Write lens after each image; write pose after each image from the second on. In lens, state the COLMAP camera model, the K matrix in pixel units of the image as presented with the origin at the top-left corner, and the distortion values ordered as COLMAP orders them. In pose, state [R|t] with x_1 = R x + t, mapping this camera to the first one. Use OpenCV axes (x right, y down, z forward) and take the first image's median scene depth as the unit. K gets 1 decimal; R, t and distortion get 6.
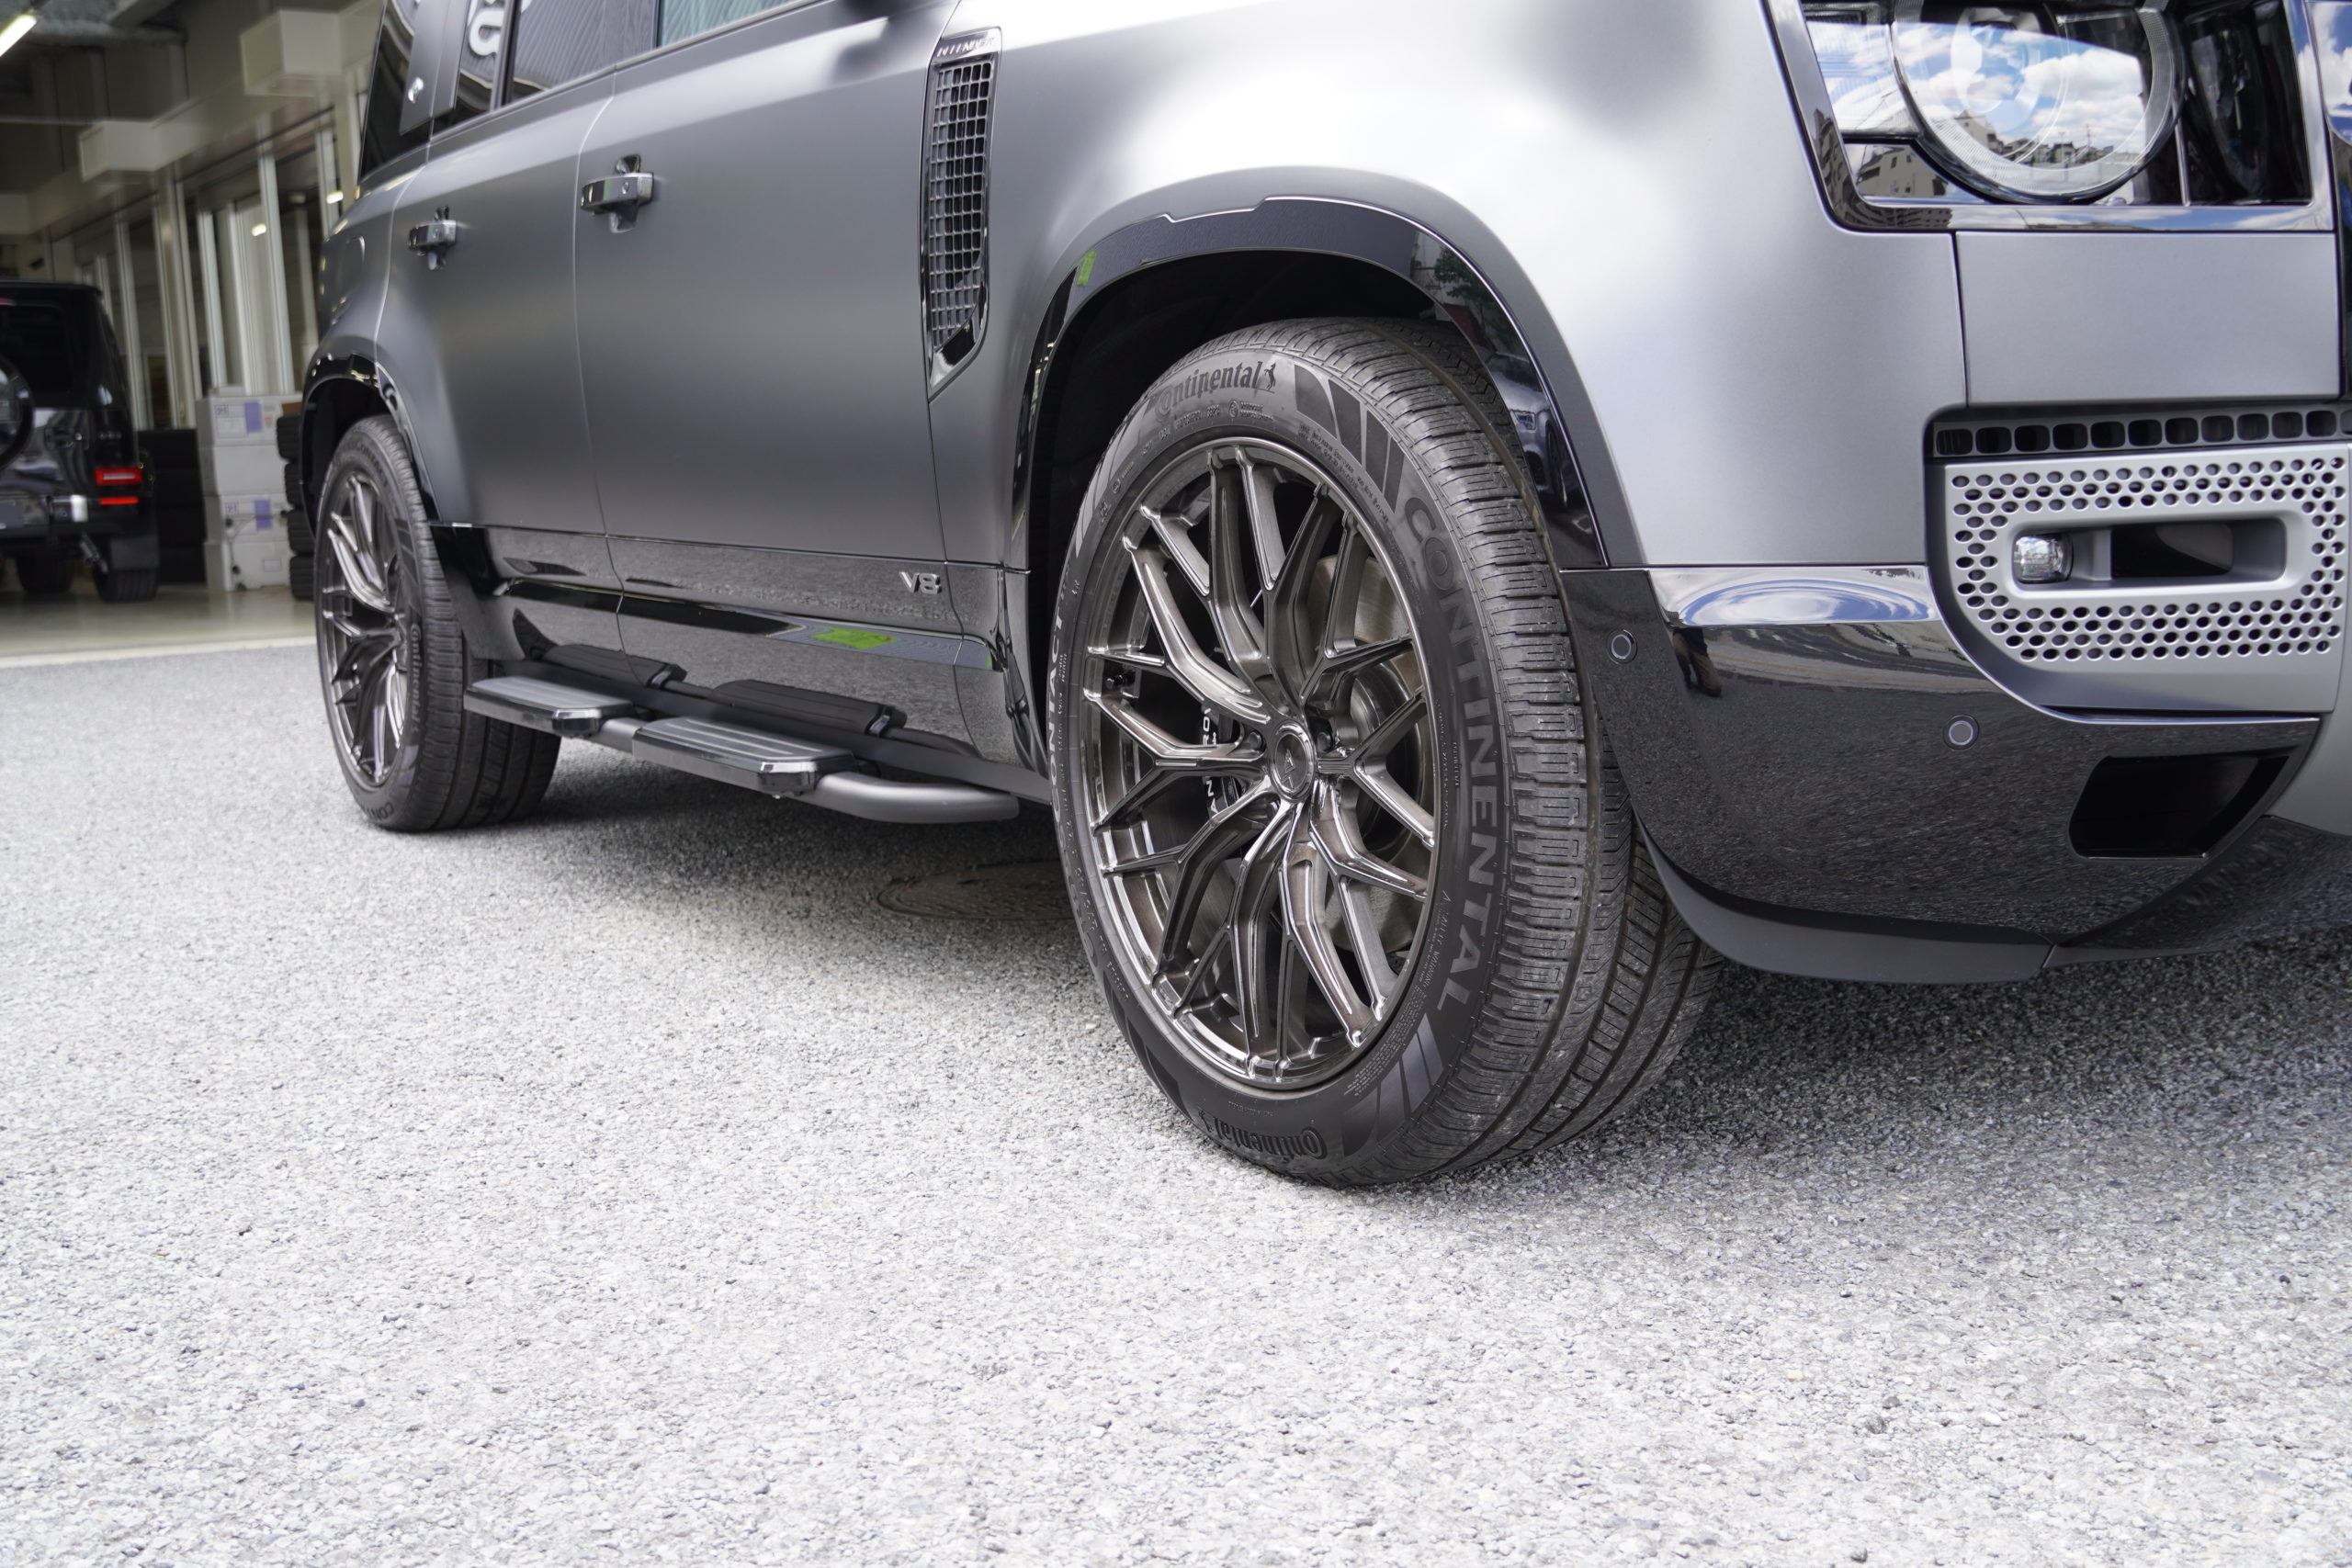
lens RADIAL K [[2585.5, 0, 1174.8], [0, 2585.5, 778.6], [0, 0, 1]] dist [0.043773, 0.000000]
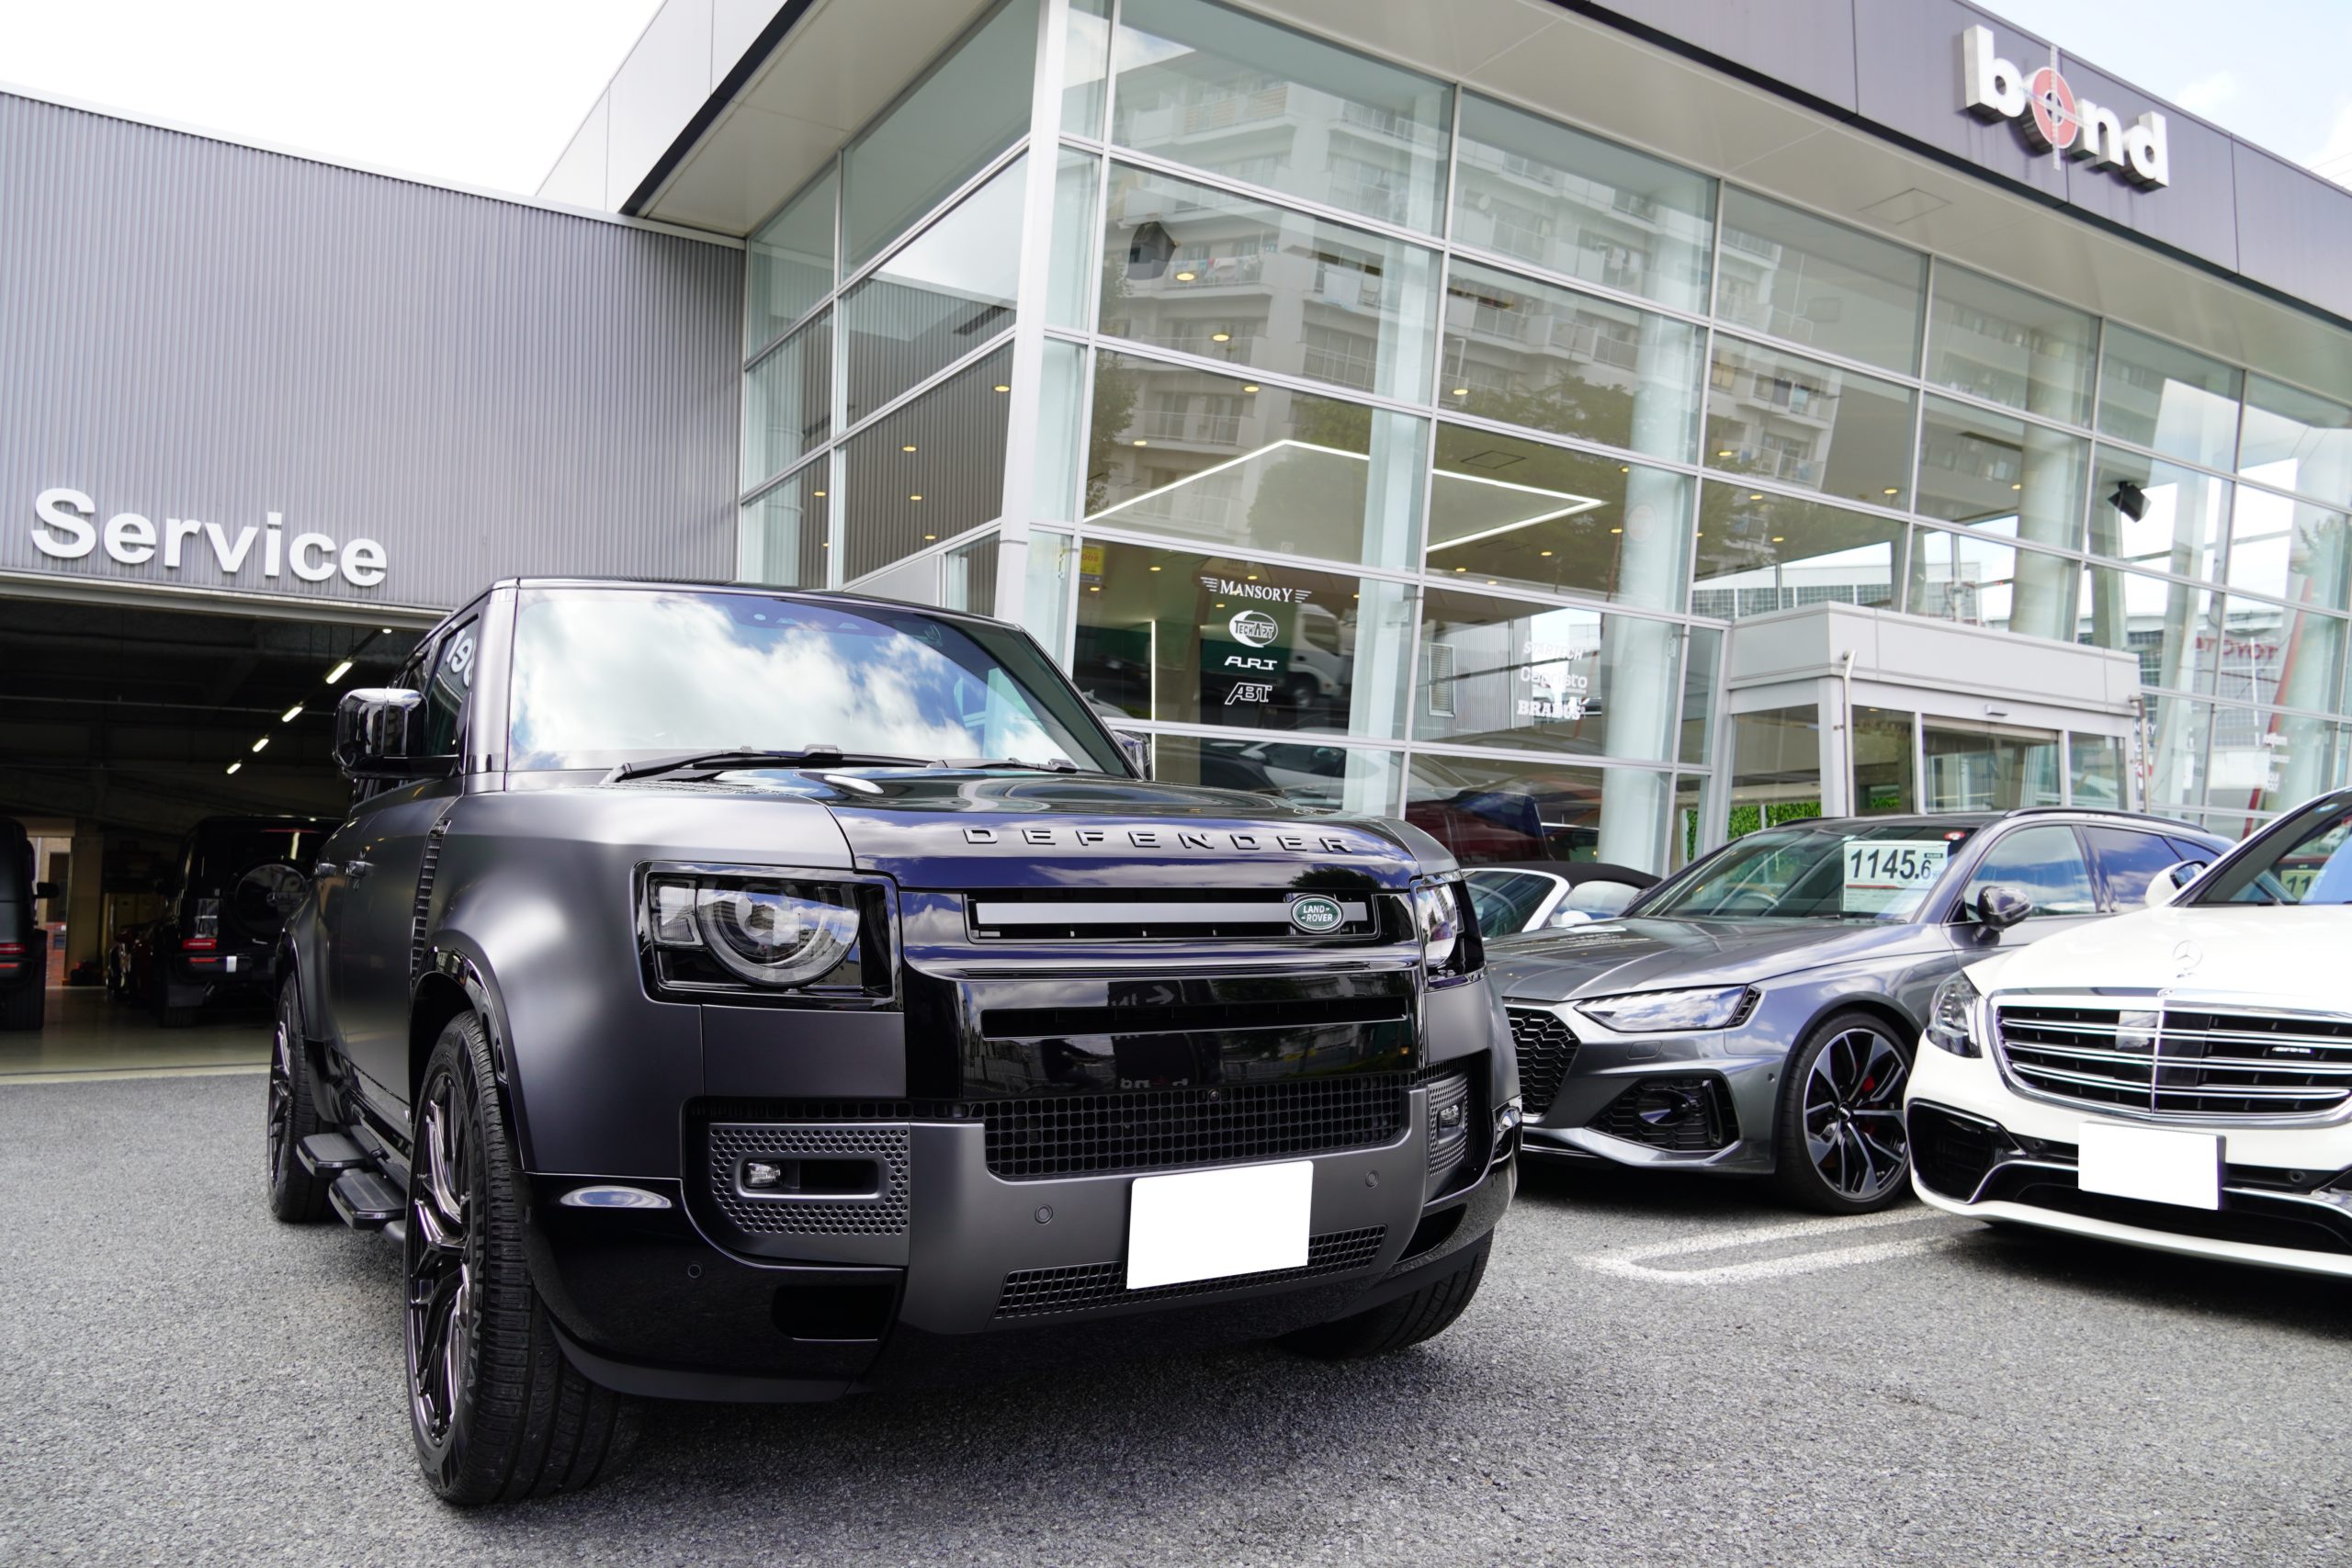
lens RADIAL K [[1775.7, 0, 1174.1], [0, 1775.7, 789.3], [0, 0, 1]] dist [-0.028661, 0.003452]
pose [[0.999171, 0.039714, -0.008963, 0.571306], [-0.040699, 0.980228, -0.193639, -0.110492], [0.001095, 0.193843, 0.981032, -0.267410]]
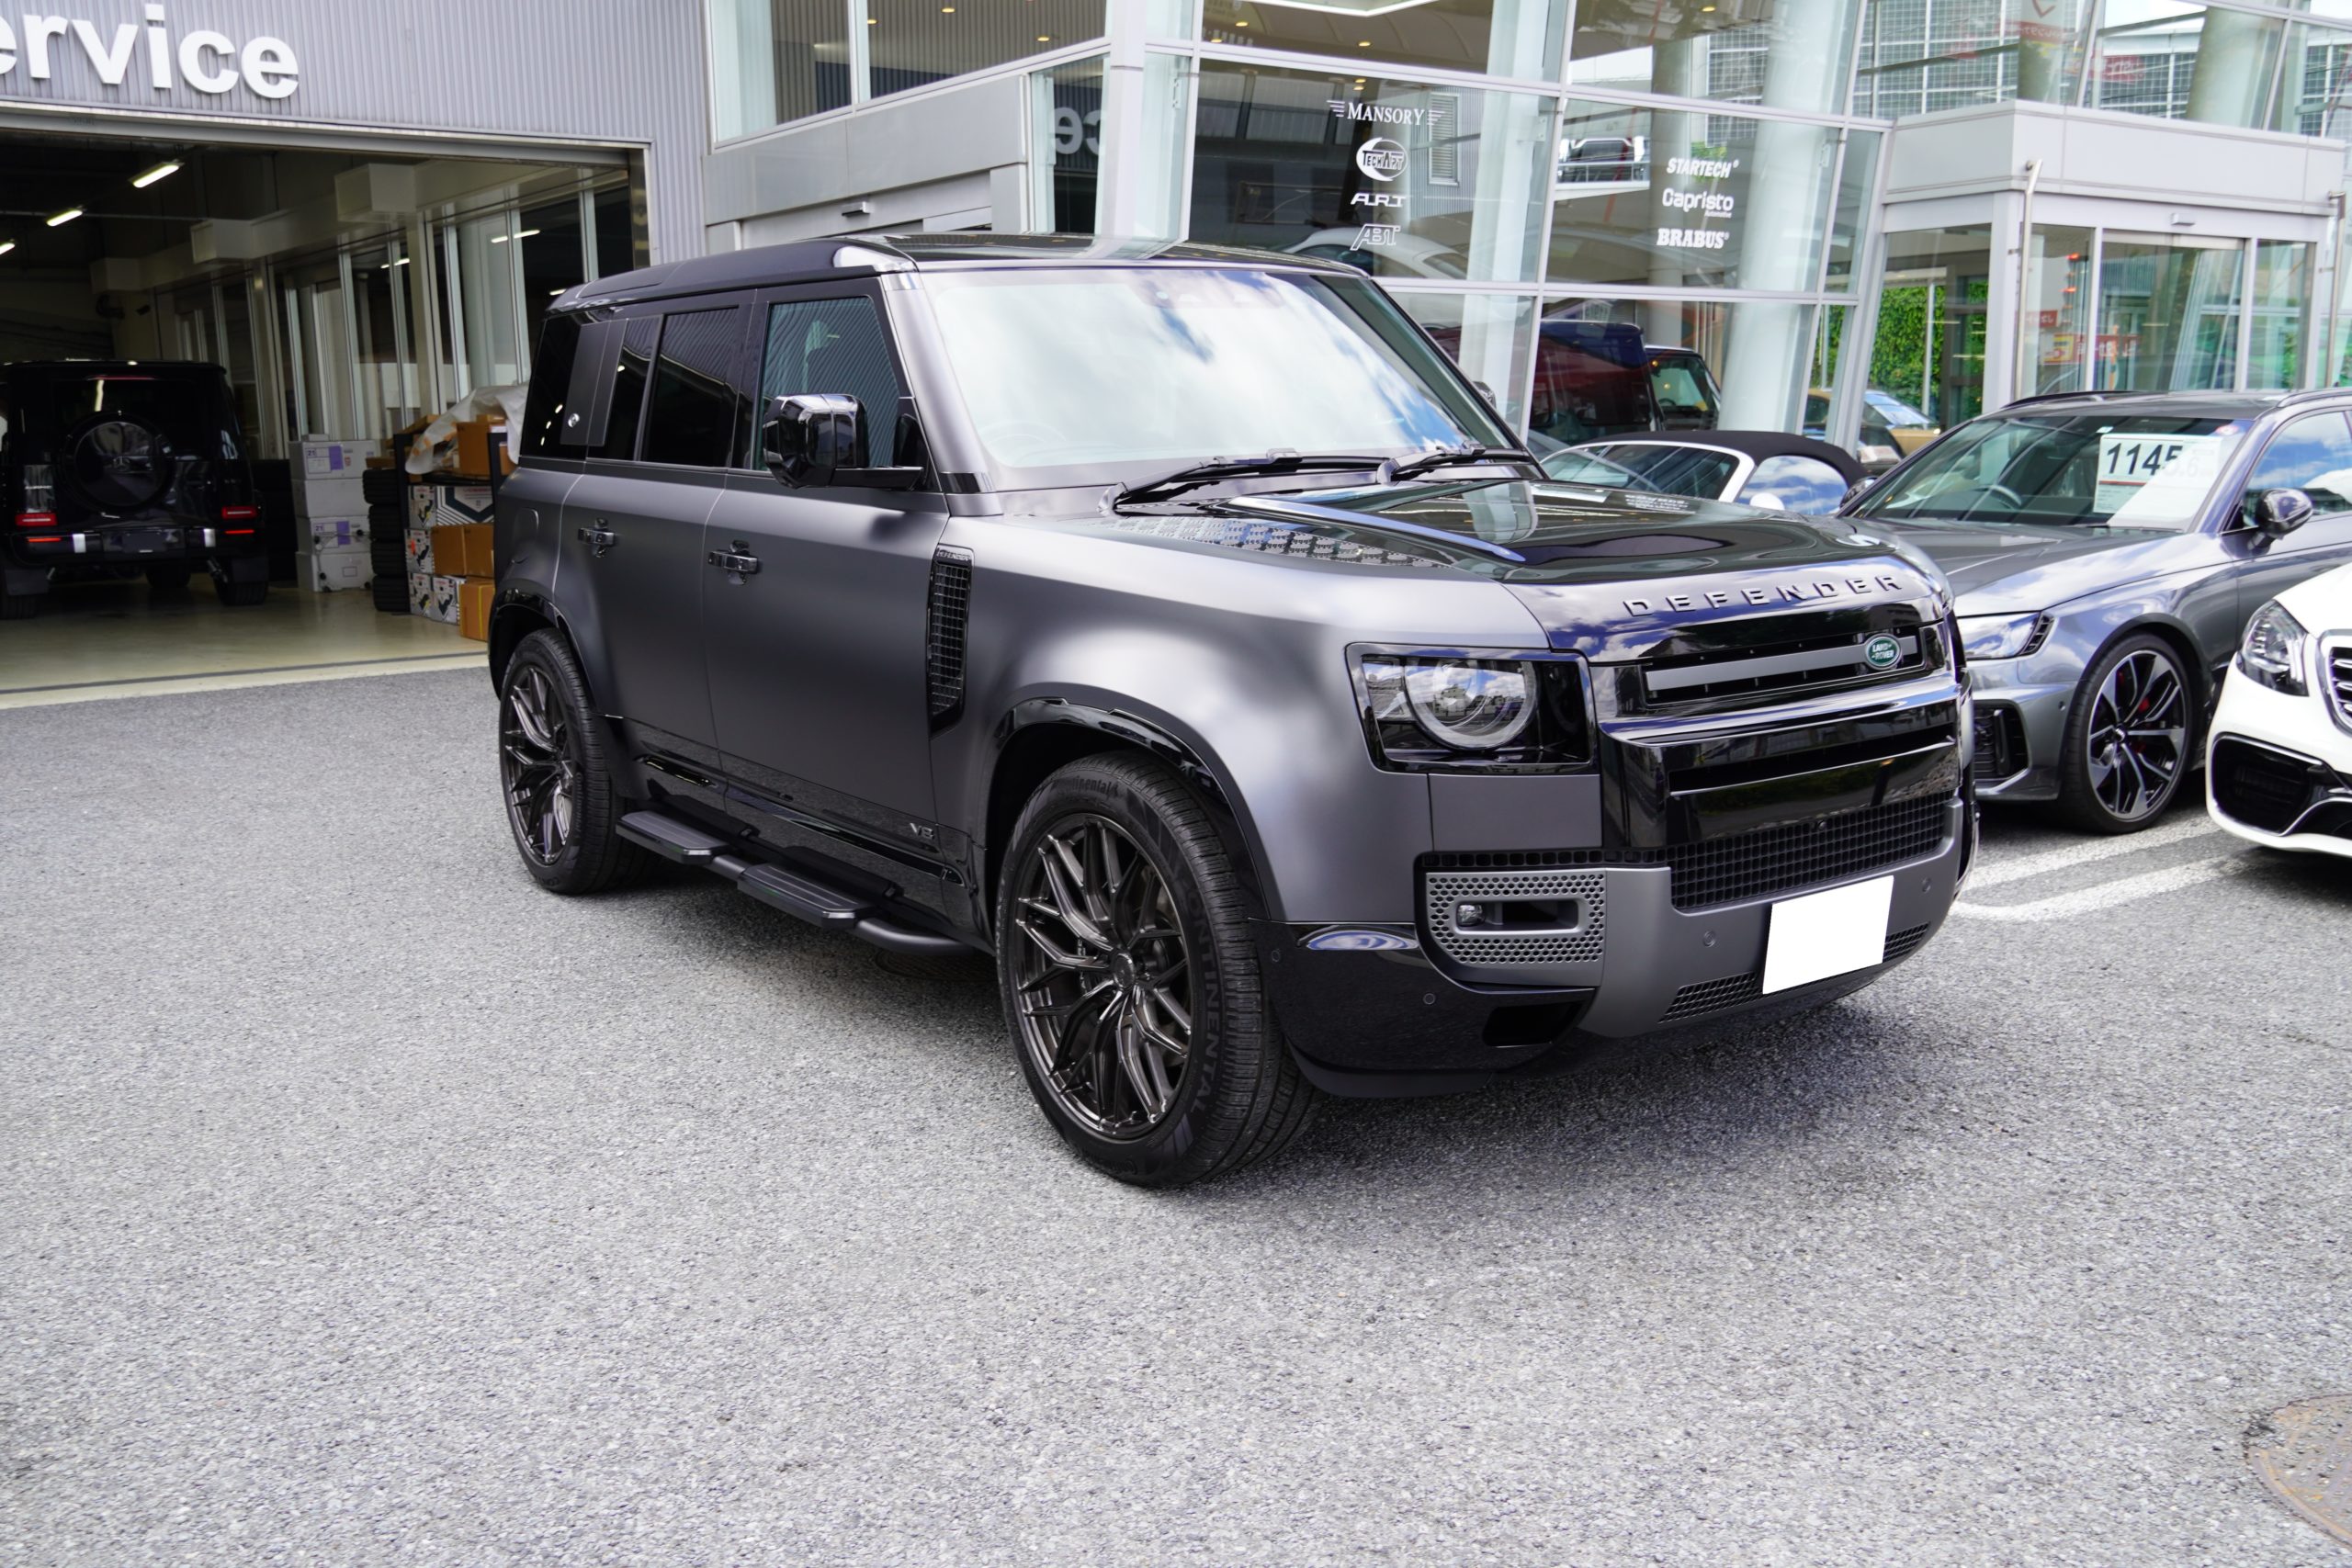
lens RADIAL K [[2144.4, 0, 1169.3], [0, 2144.4, 786.3], [0, 0, 1]] dist [0.026044, 0.000000]
pose [[0.998082, 0.011608, 0.060807, -0.022928], [-0.014797, 0.998524, 0.052255, -0.254388], [-0.060110, -0.053054, 0.996781, -0.683575]]
